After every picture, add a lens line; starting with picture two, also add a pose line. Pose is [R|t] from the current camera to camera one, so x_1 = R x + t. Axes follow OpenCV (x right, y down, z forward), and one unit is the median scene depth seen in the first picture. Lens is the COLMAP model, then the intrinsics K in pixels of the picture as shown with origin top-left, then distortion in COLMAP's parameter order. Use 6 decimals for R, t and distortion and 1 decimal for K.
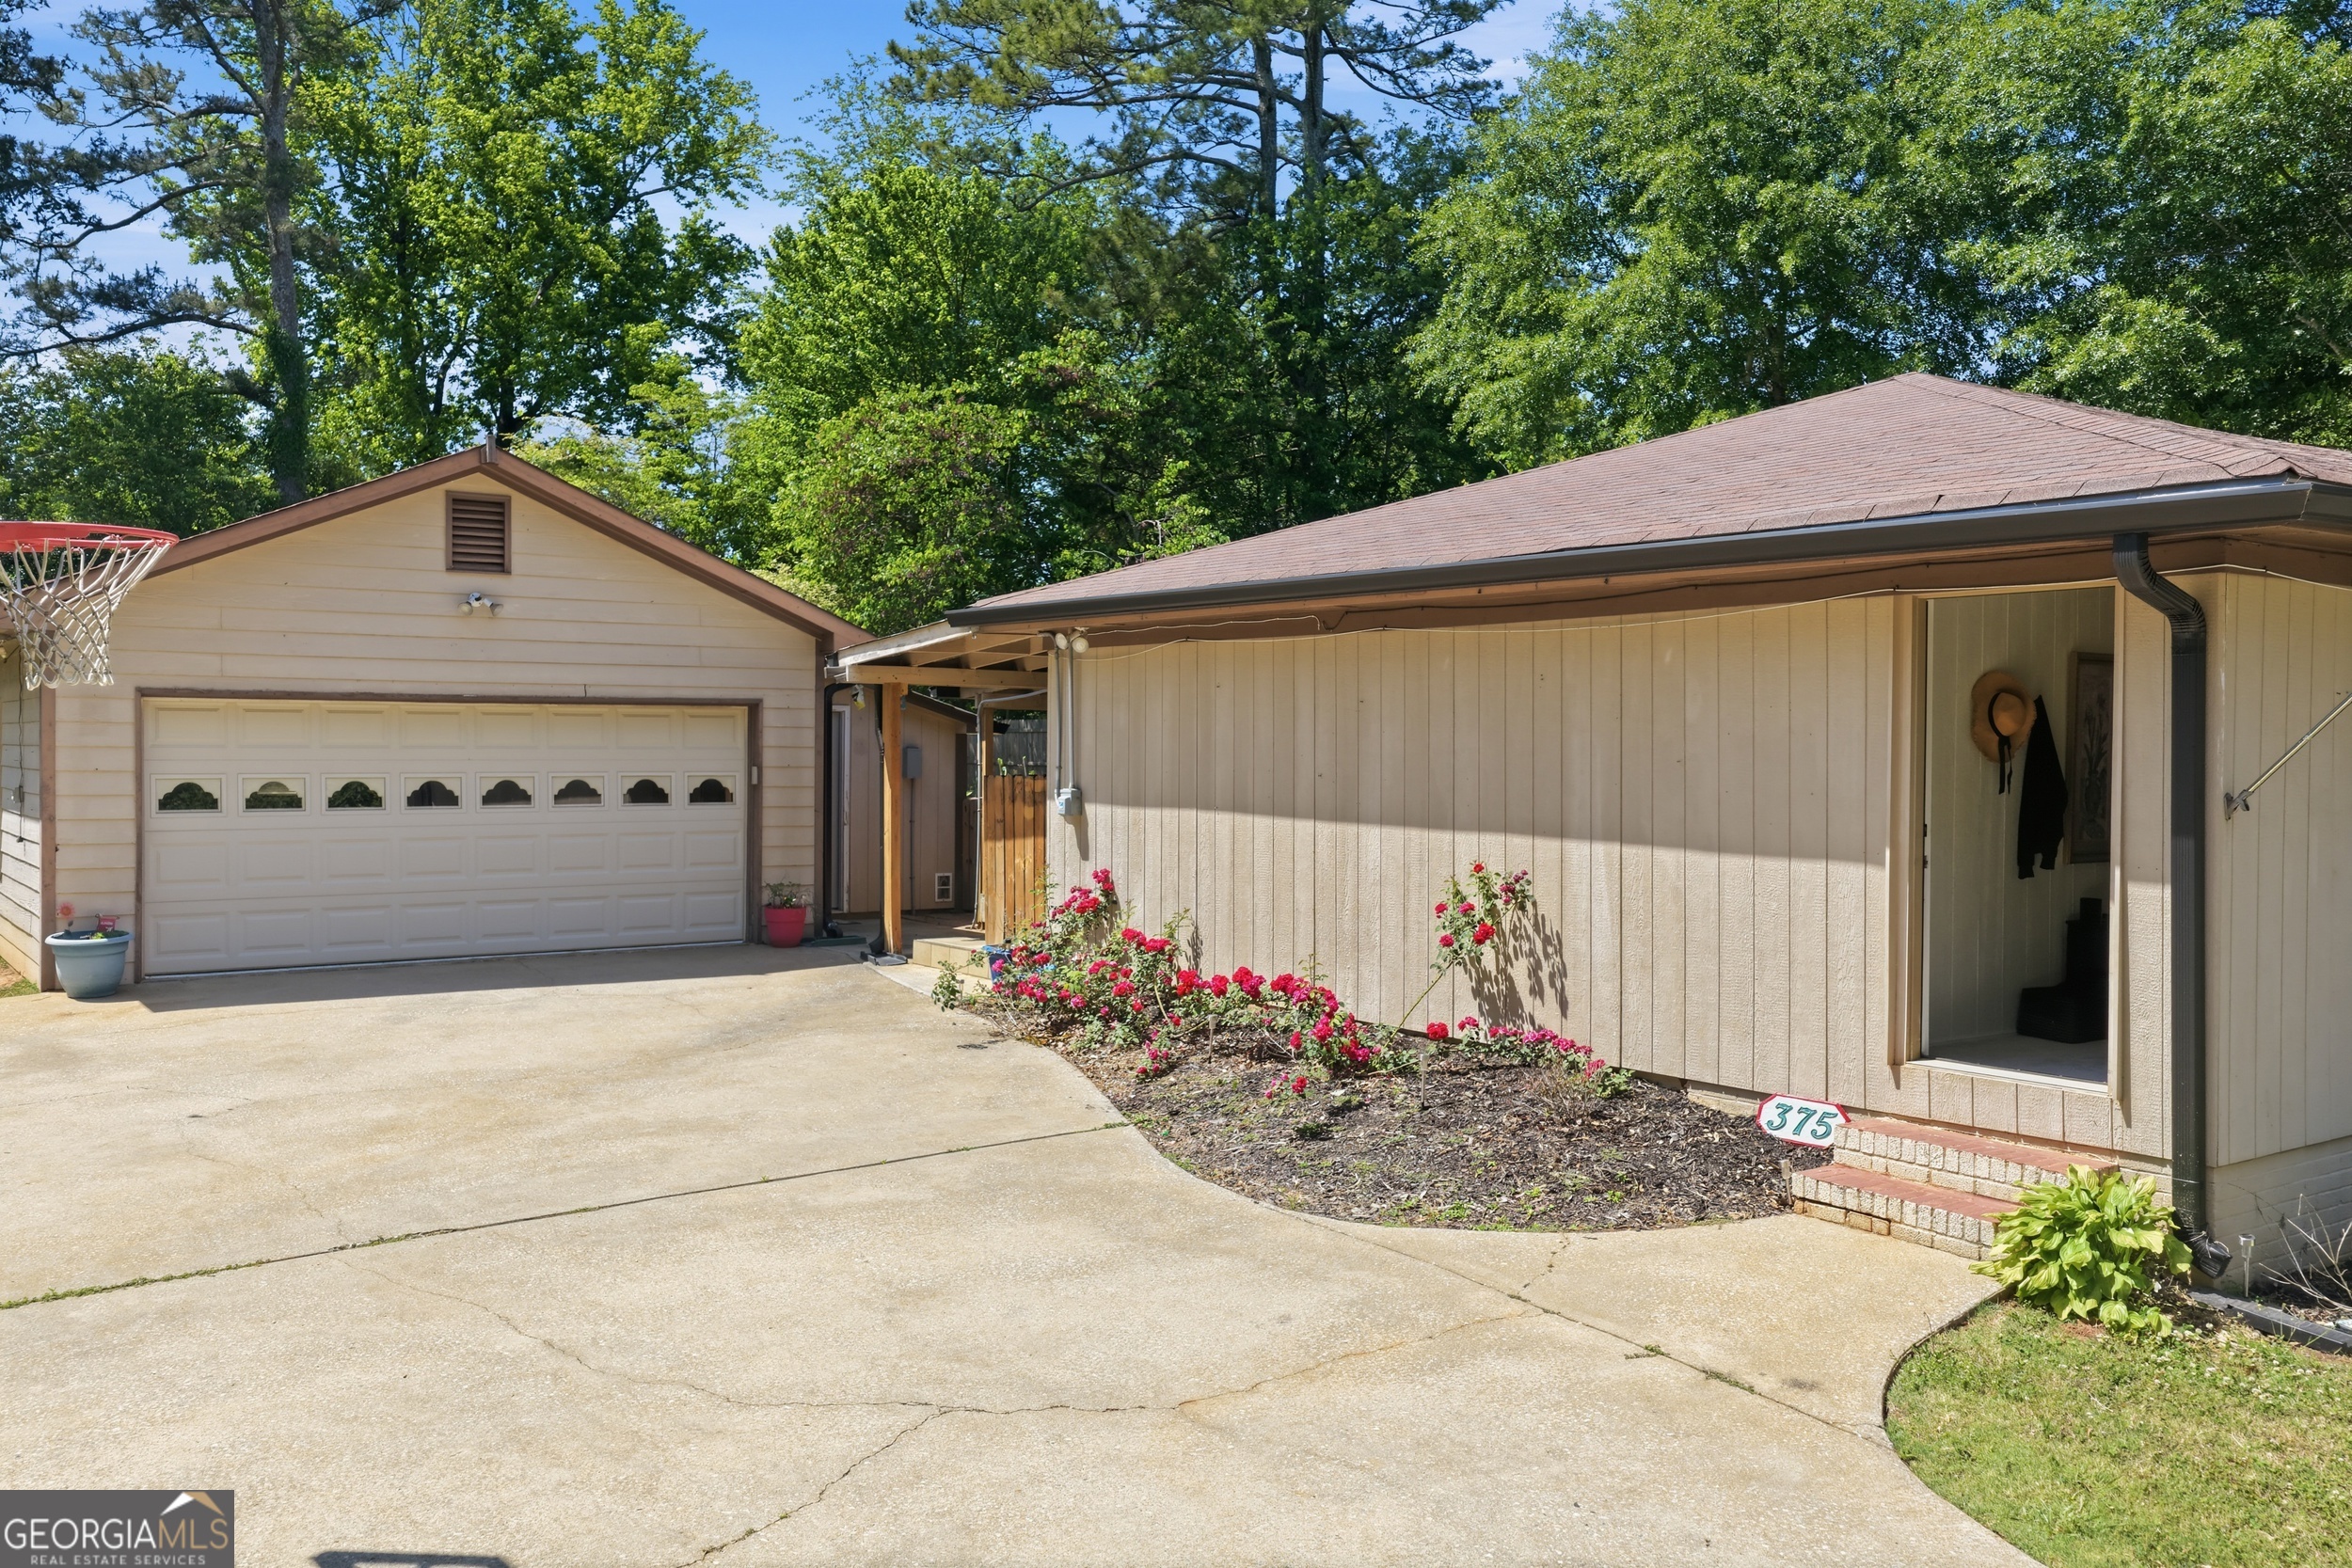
lens RADIAL K [[1946.4, 0, 1176.0], [0, 1946.4, 784.0], [0, 0, 1]] dist [0.024962, -0.011842]
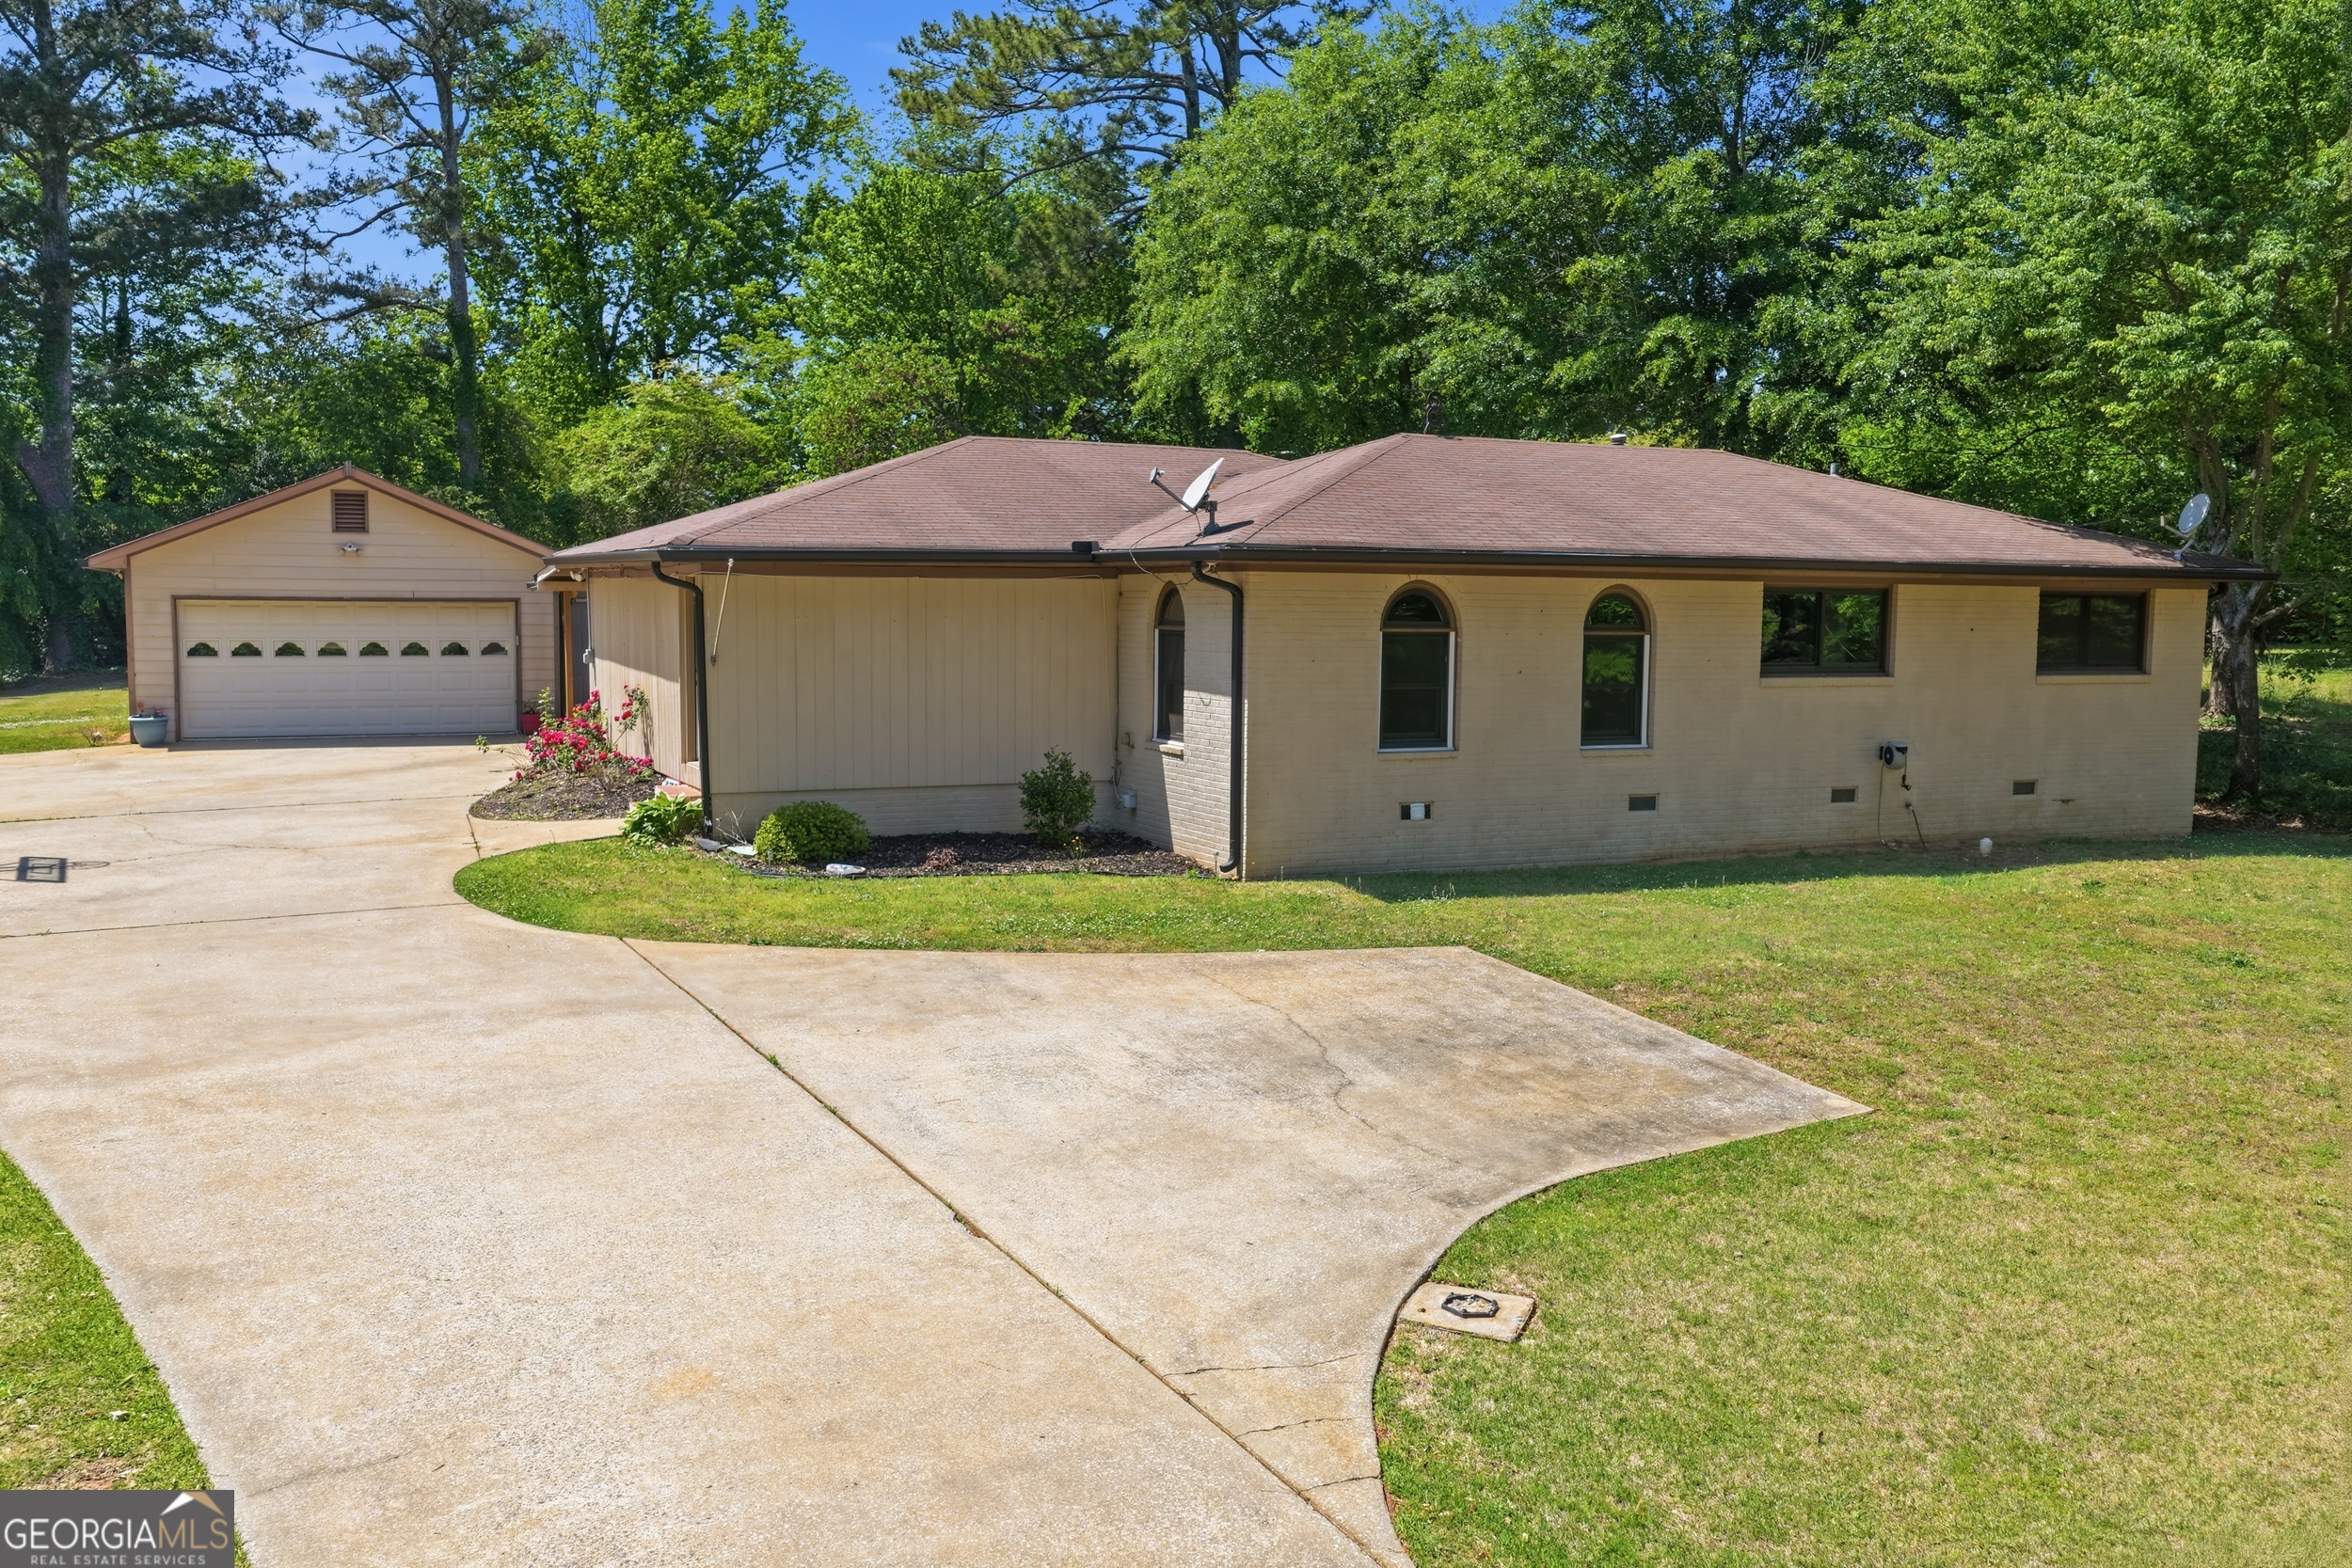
lens RADIAL K [[1922.7, 0, 1176.0], [0, 1922.7, 784.0], [0, 0, 1]] dist [0.005607, 0.014681]
pose [[0.984466, 0.019406, -0.174499, 0.283545], [-0.006417, 0.997186, 0.074693, -0.003548], [0.175457, -0.072413, 0.981820, -0.265436]]
